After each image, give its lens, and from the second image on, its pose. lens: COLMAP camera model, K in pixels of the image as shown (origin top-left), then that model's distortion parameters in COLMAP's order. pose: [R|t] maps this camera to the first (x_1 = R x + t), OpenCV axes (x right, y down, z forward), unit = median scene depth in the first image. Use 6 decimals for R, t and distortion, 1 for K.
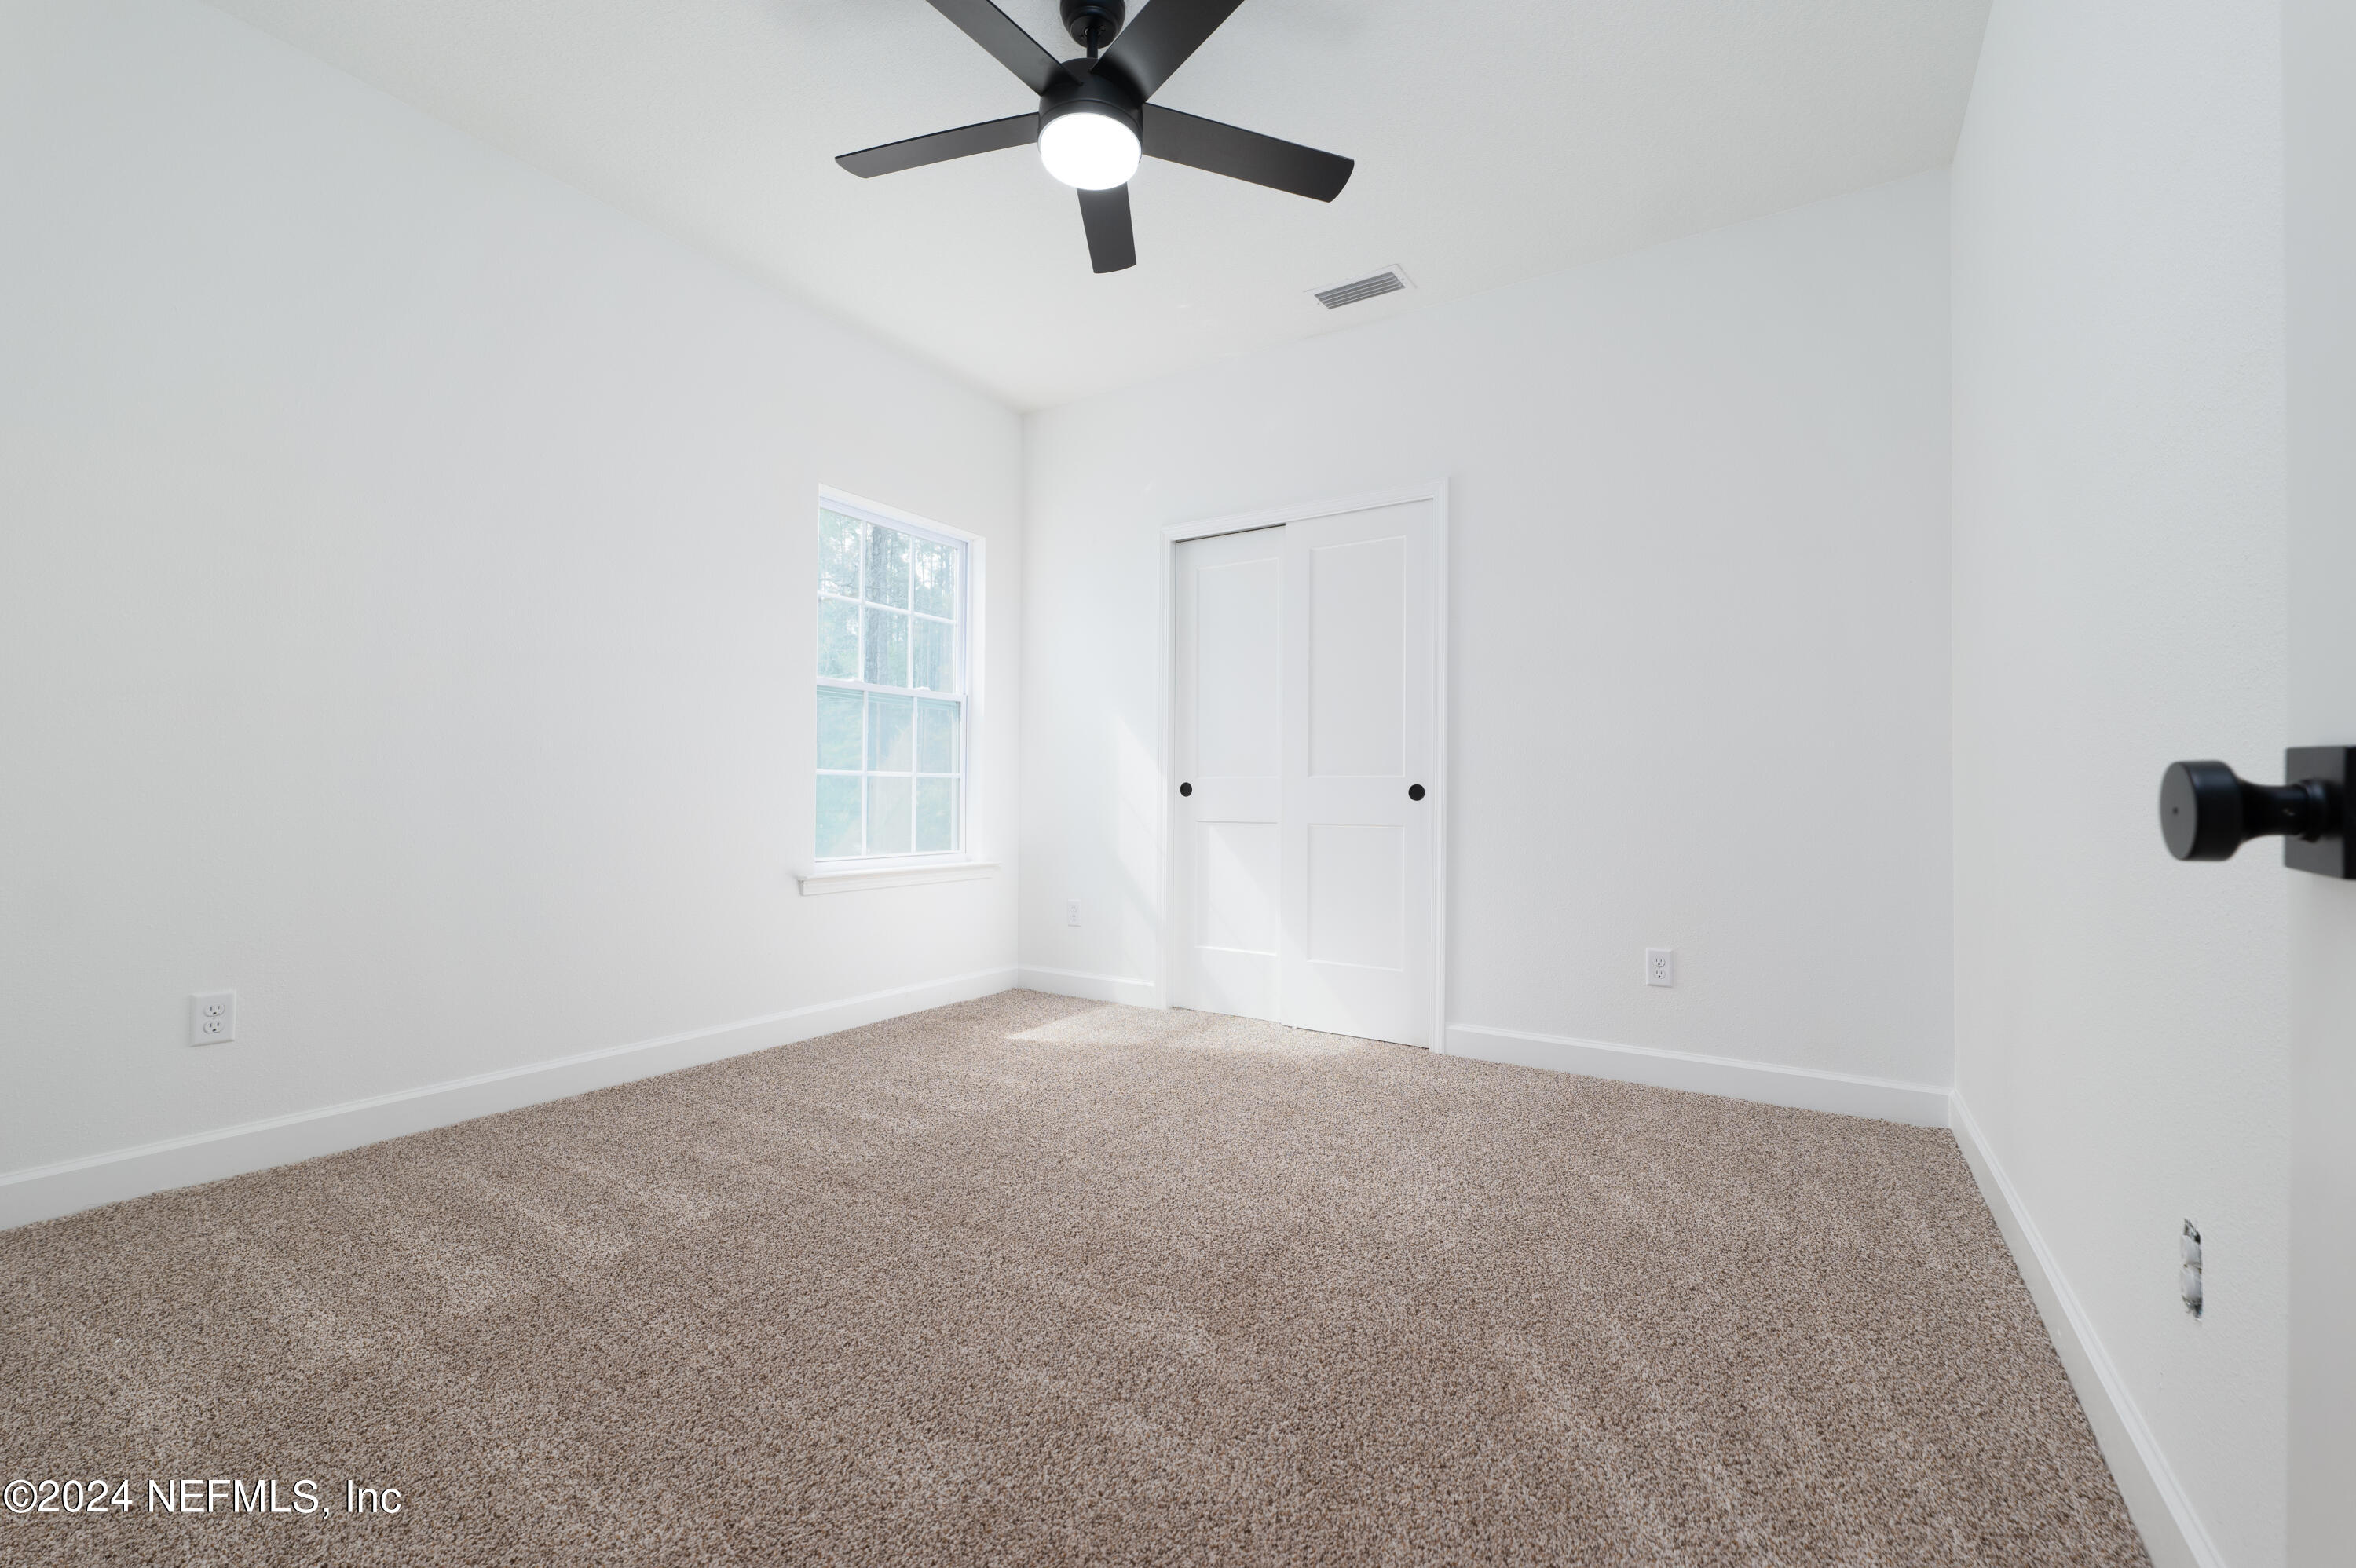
lens RADIAL K [[1007.0, 0, 1173.6], [0, 1007.0, 794.1], [0, 0, 1]] dist [-0.008428, 0.000049]
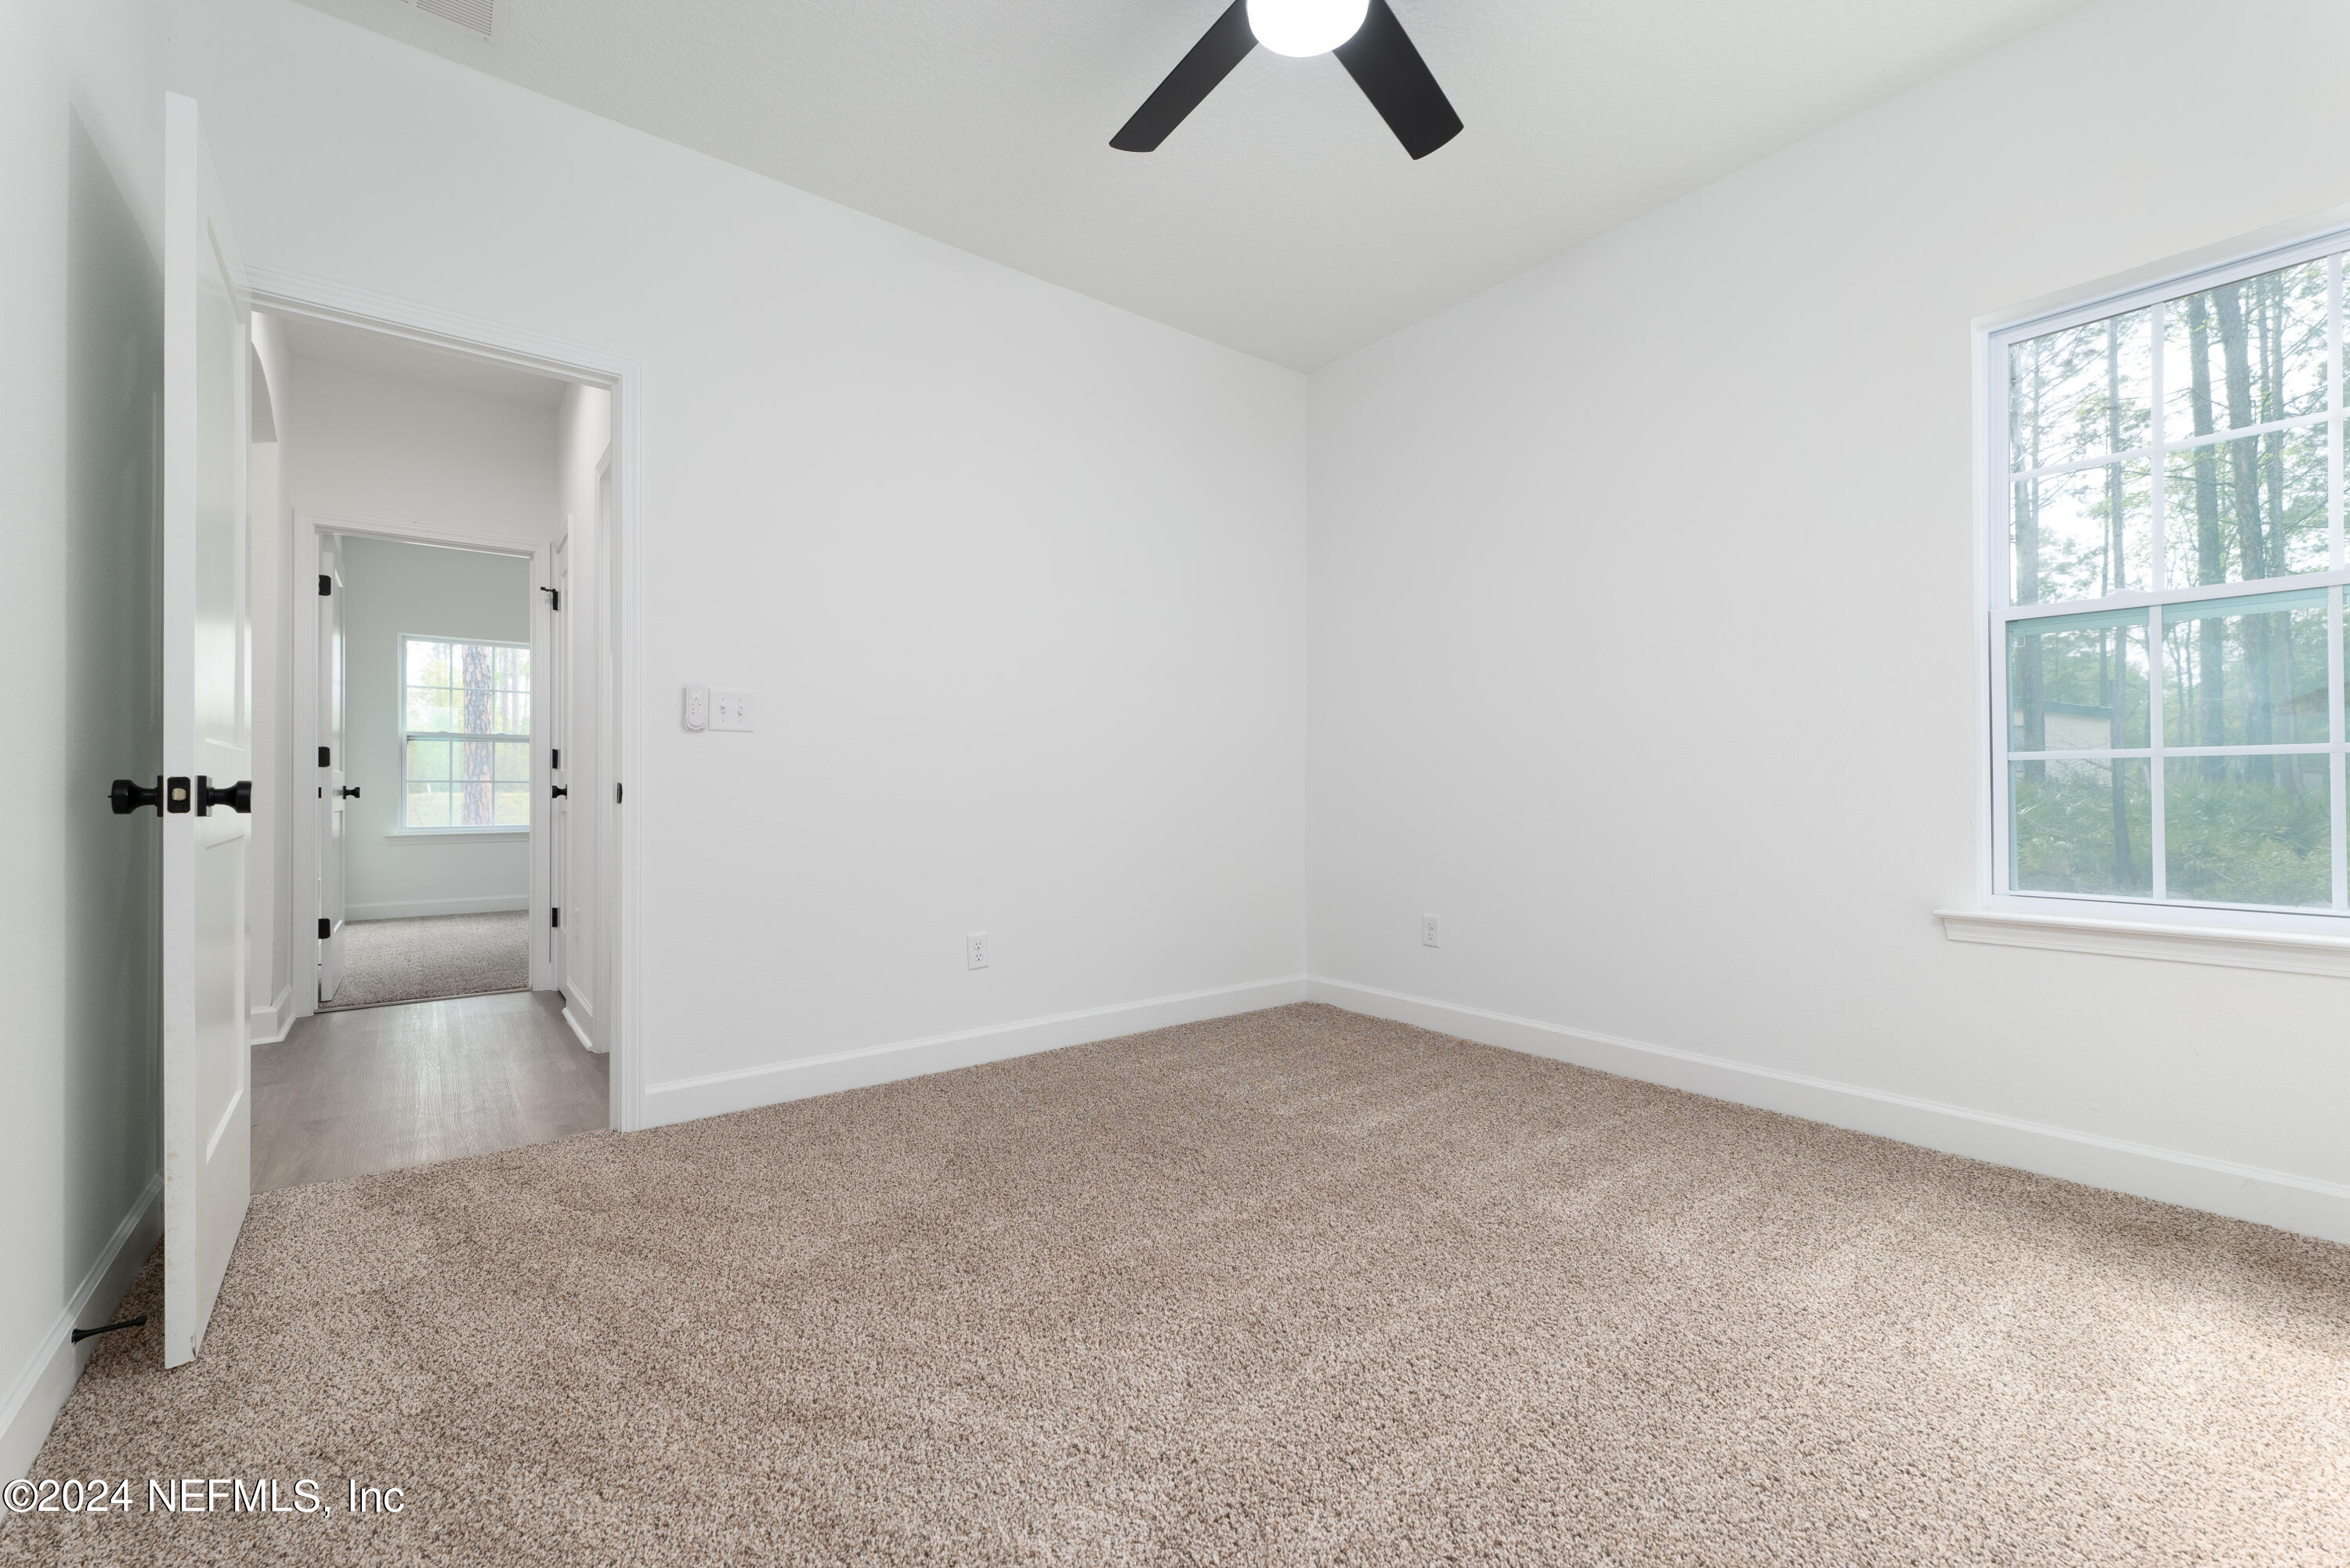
lens RADIAL K [[957.1, 0, 1172.4], [0, 957.1, 782.5], [0, 0, 1]] dist [0.001908, -0.000455]
pose [[-0.358049, -0.020653, -0.933474, 0.549172], [0.000914, 0.999747, -0.022470, 0.008991], [0.933702, -0.008899, -0.357940, 0.938947]]
